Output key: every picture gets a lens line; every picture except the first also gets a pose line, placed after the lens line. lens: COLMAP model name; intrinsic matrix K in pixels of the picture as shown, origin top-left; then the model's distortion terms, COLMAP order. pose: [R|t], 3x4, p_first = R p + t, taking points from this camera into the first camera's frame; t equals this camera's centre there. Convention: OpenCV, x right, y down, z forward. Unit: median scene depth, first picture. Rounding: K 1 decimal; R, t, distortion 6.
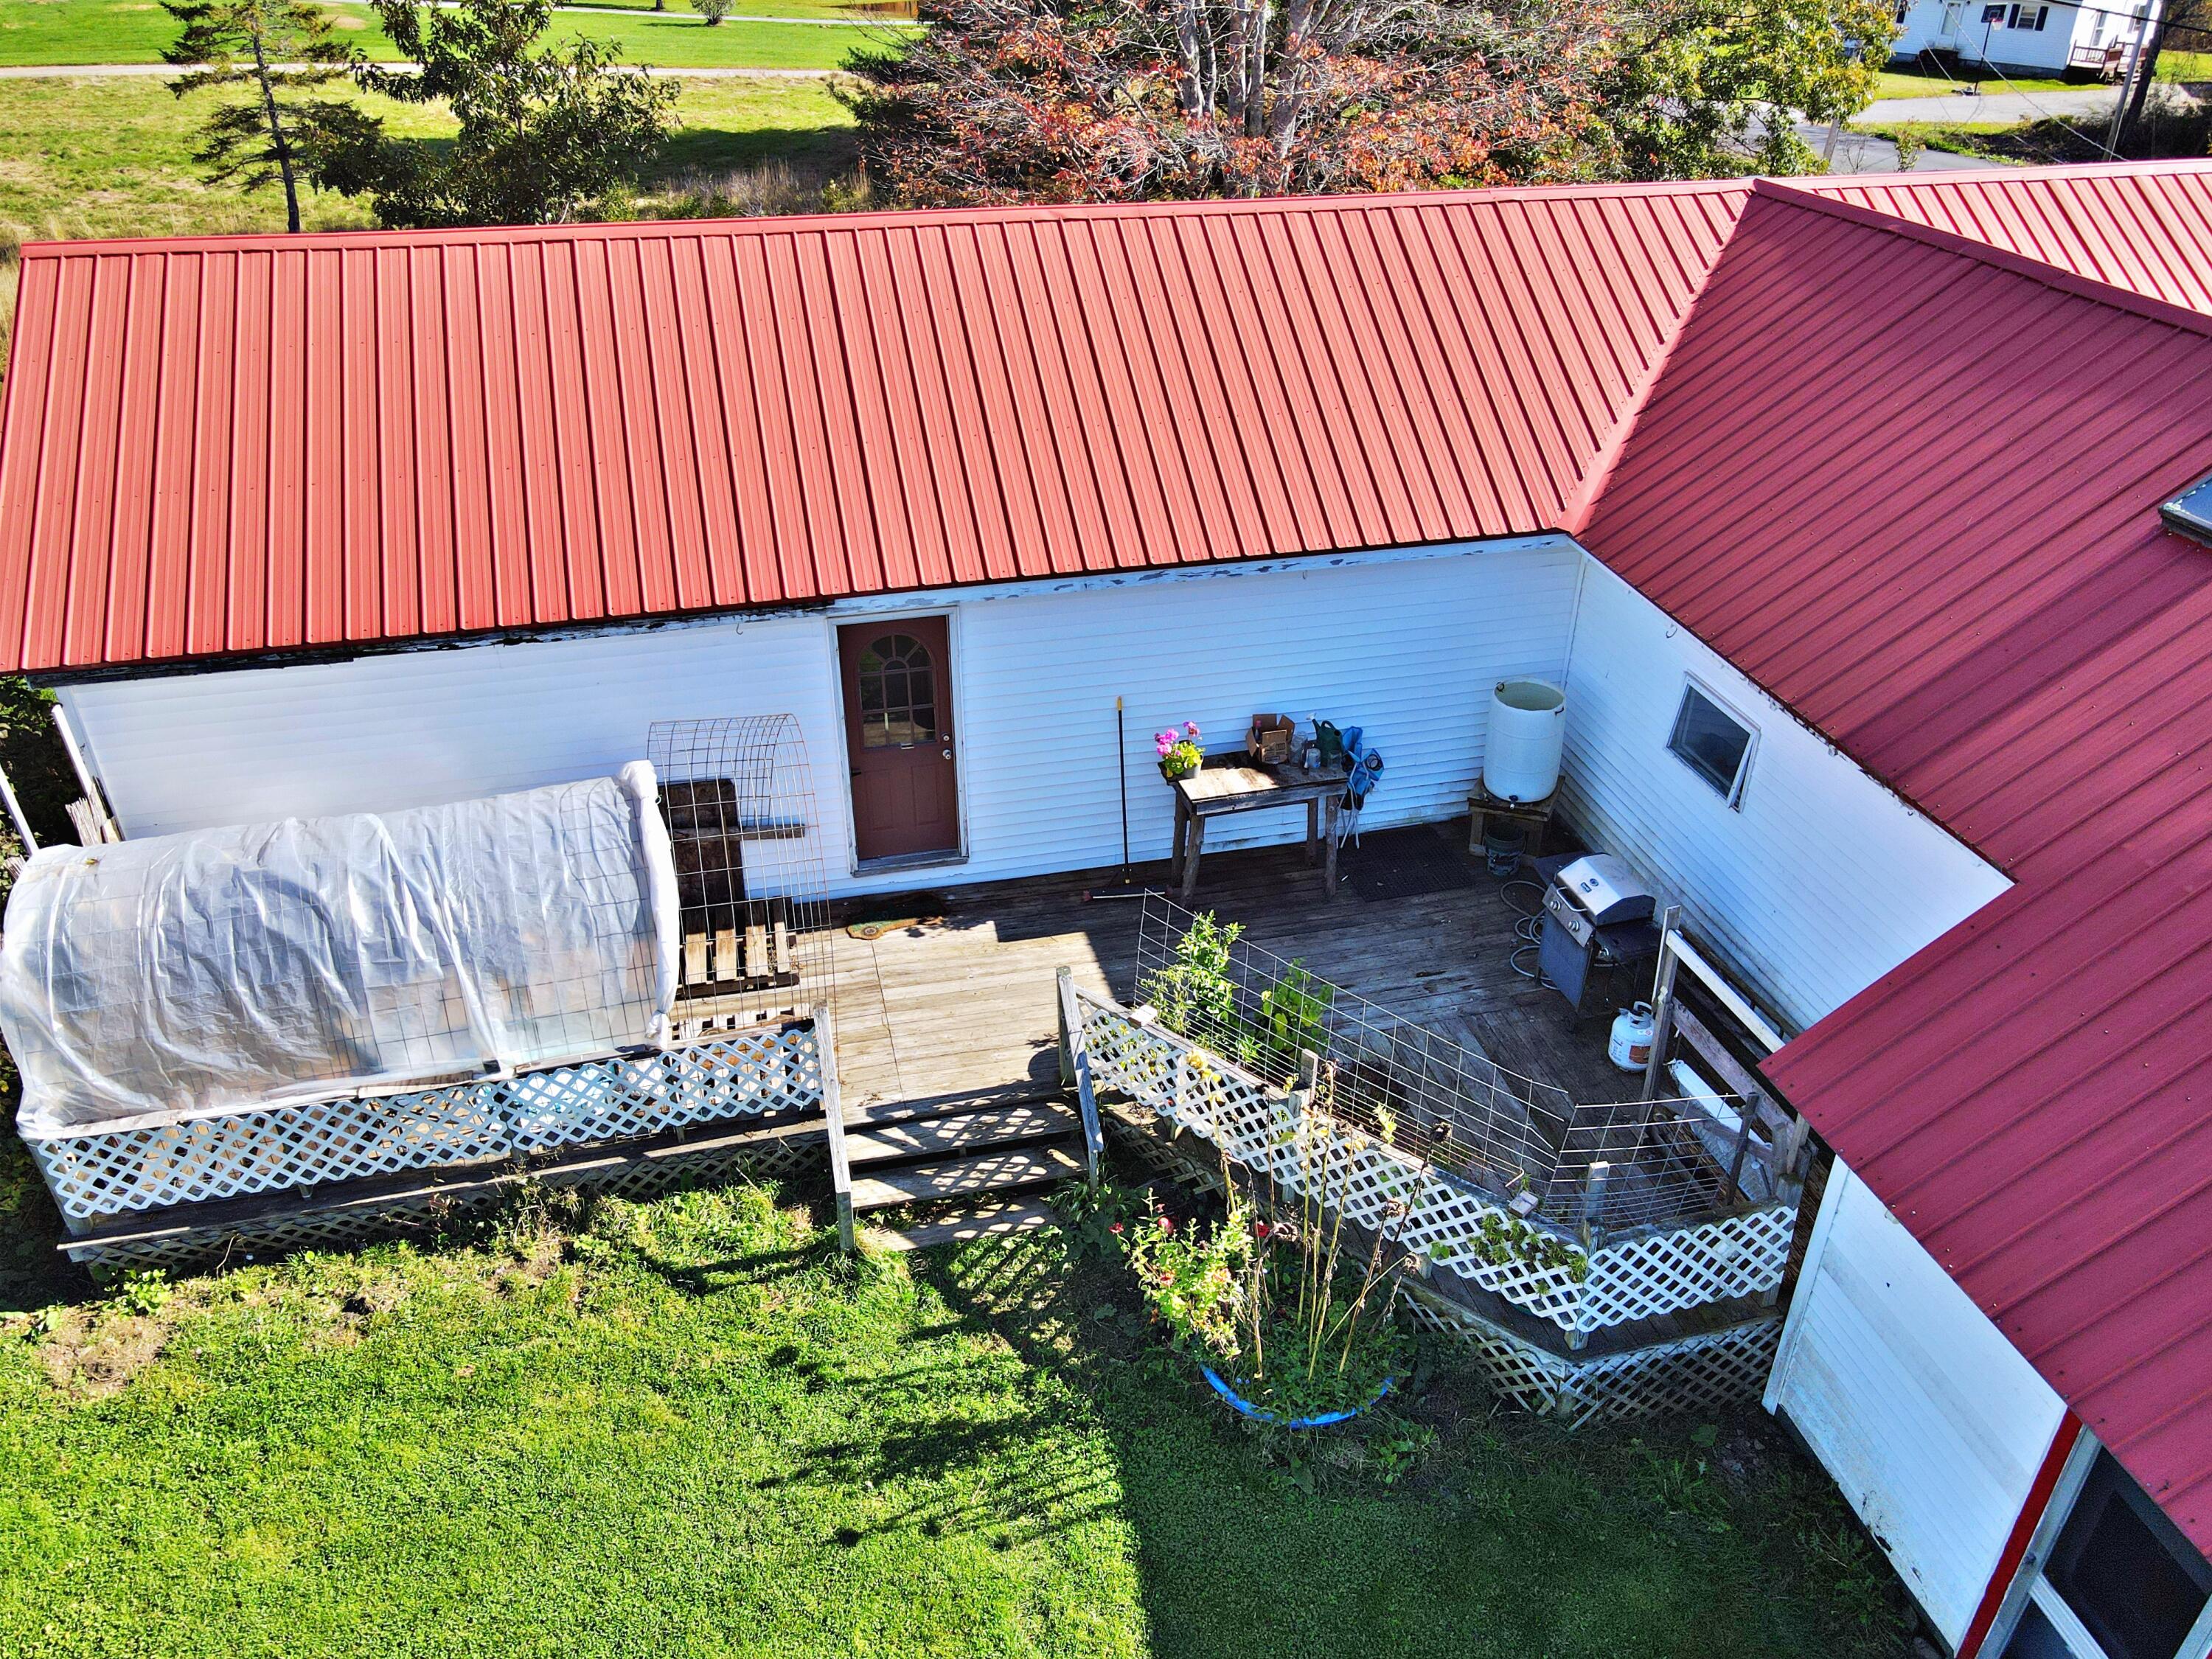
lens RADIAL K [[1639.8, 0, 1106.0], [0, 1639.8, 829.5], [0, 0, 1]] dist [0.003504, 0.002984]
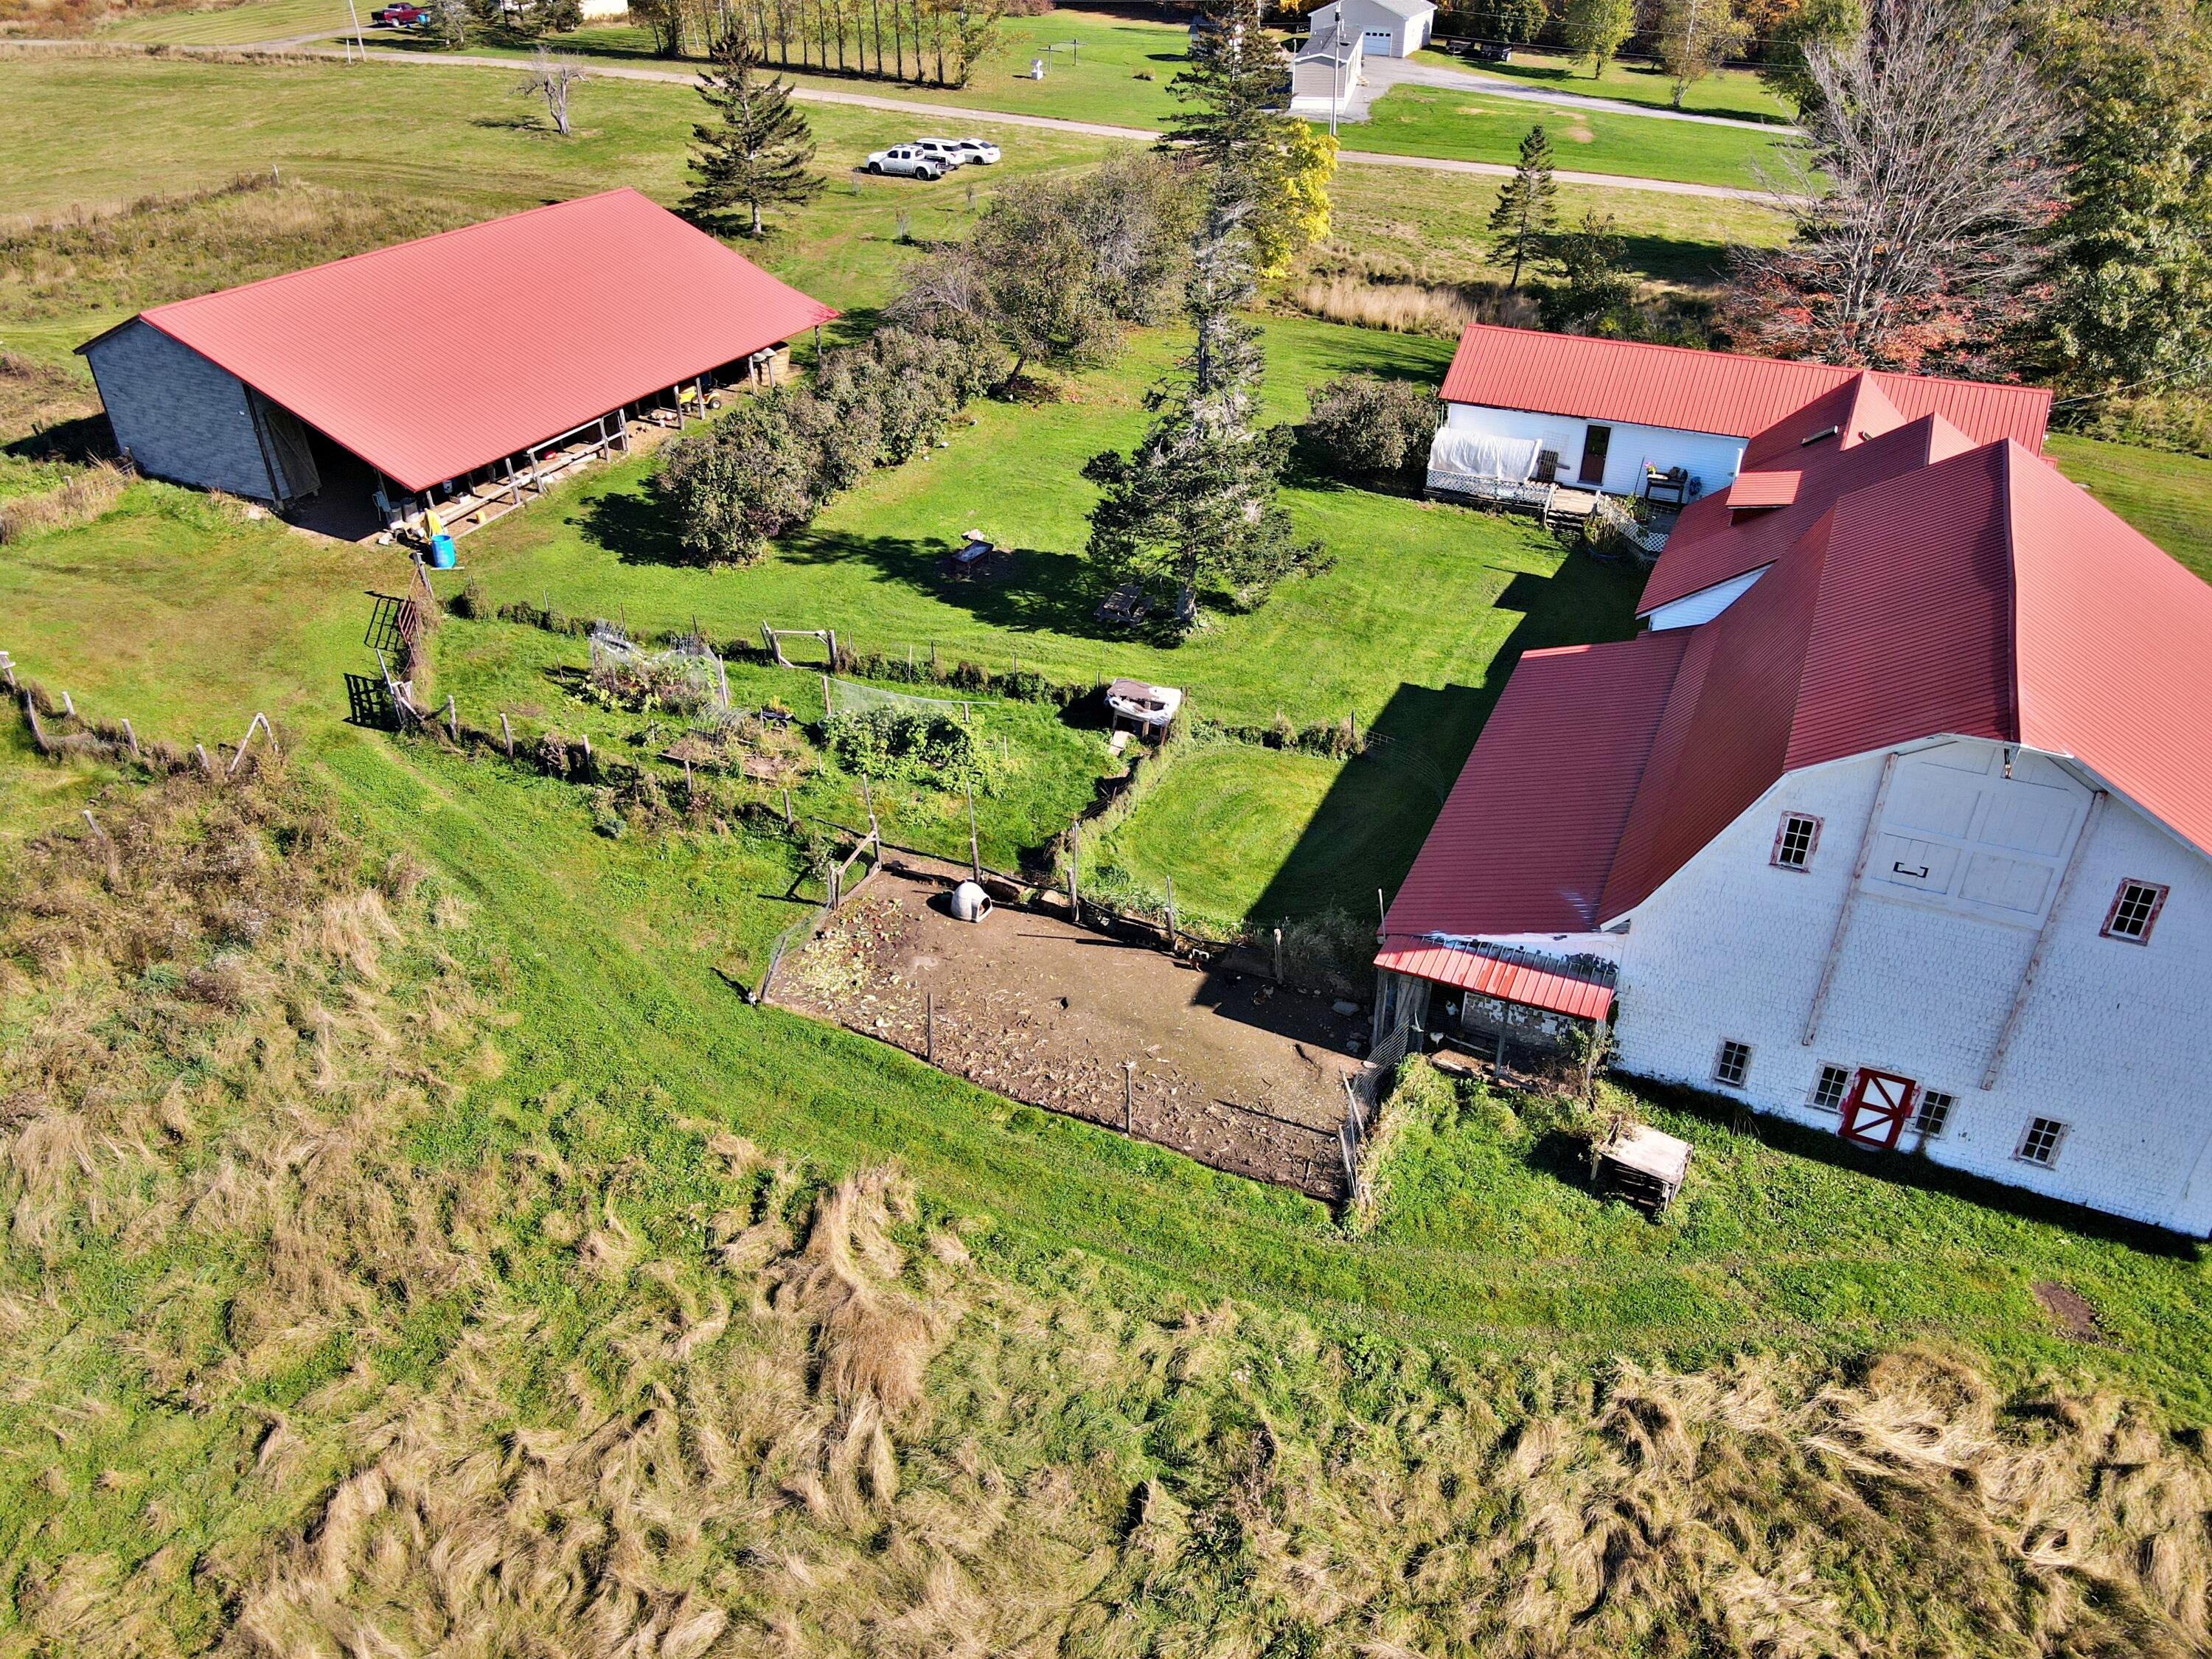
lens RADIAL K [[1639.8, 0, 1106.0], [0, 1639.8, 829.5], [0, 0, 1]] dist [0.003504, 0.002984]
pose [[0.782046, 0.327485, -0.530244, 1.704971], [-0.322477, 0.940694, 0.105368, 0.960305], [0.533304, 0.088589, 0.841272, -3.791065]]
